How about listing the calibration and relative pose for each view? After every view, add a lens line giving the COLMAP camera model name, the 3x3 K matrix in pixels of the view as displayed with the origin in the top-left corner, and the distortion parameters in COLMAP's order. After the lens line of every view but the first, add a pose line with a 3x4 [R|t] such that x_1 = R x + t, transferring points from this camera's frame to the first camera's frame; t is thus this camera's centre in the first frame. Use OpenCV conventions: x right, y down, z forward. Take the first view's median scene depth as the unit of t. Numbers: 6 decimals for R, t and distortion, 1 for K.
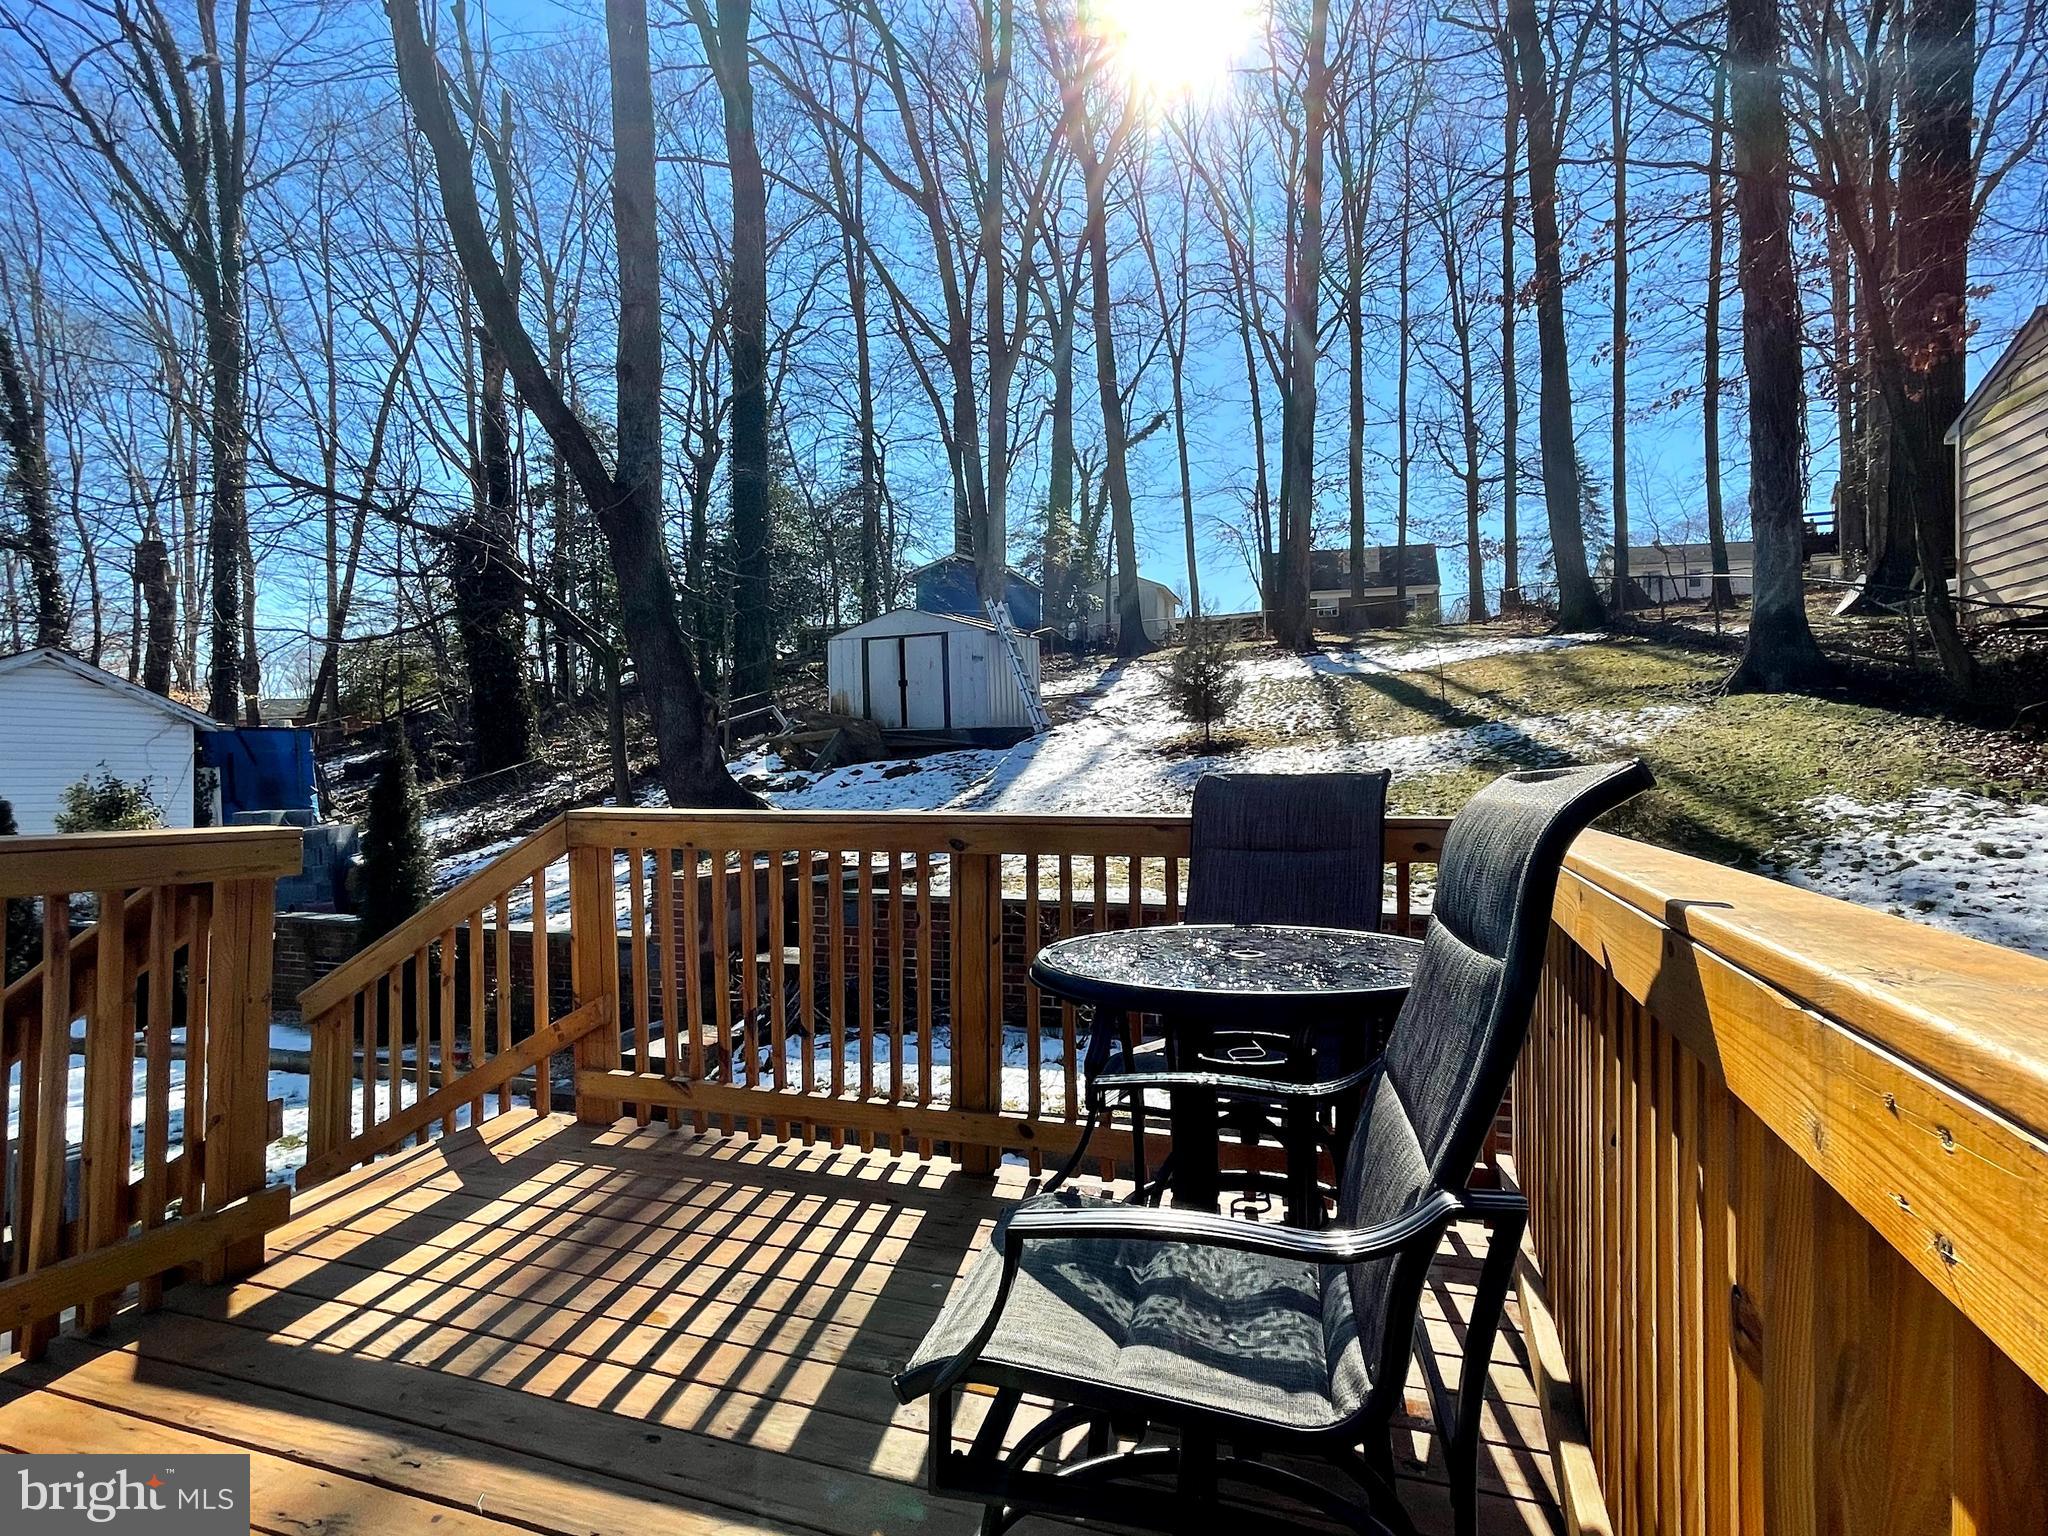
lens RADIAL K [[1064.5, 0, 1029.1], [0, 1064.5, 771.3], [0, 0, 1]] dist [-0.005452, -0.002735]
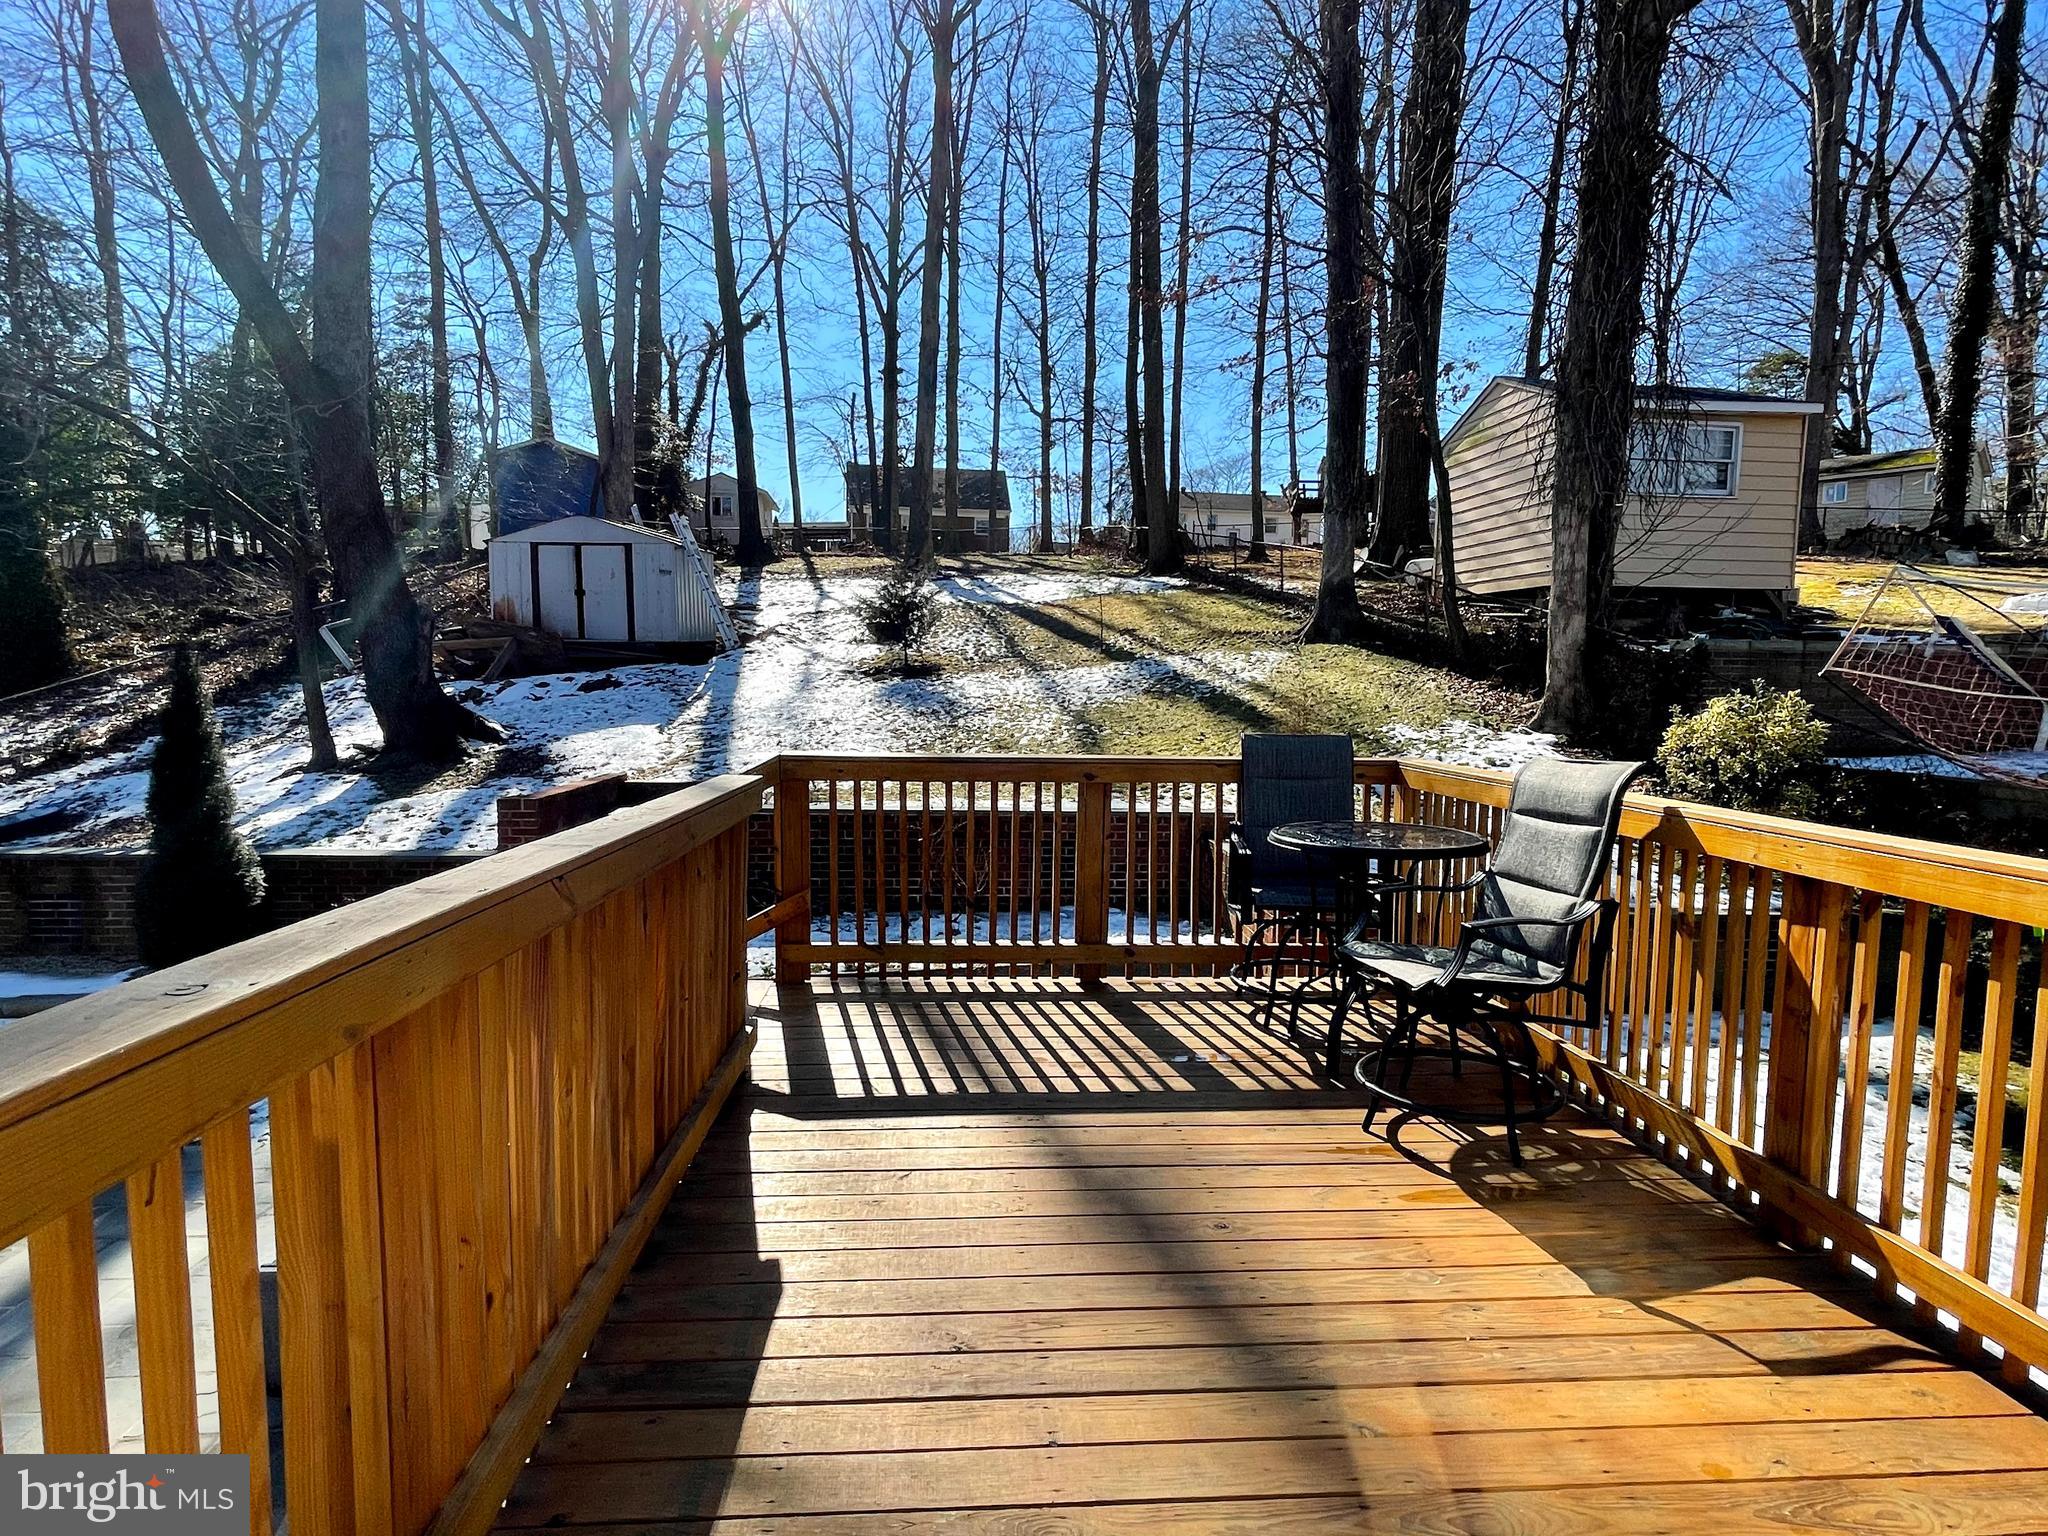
lens RADIAL K [[1064.5, 0, 1016.2], [0, 1064.5, 770.5], [0, 0, 1]] dist [-0.005452, -0.002735]
pose [[0.918635, -0.013956, 0.394861, -0.157433], [-0.021630, 0.996101, 0.085528, -0.013950], [-0.394516, -0.087110, 0.914751, -0.076052]]
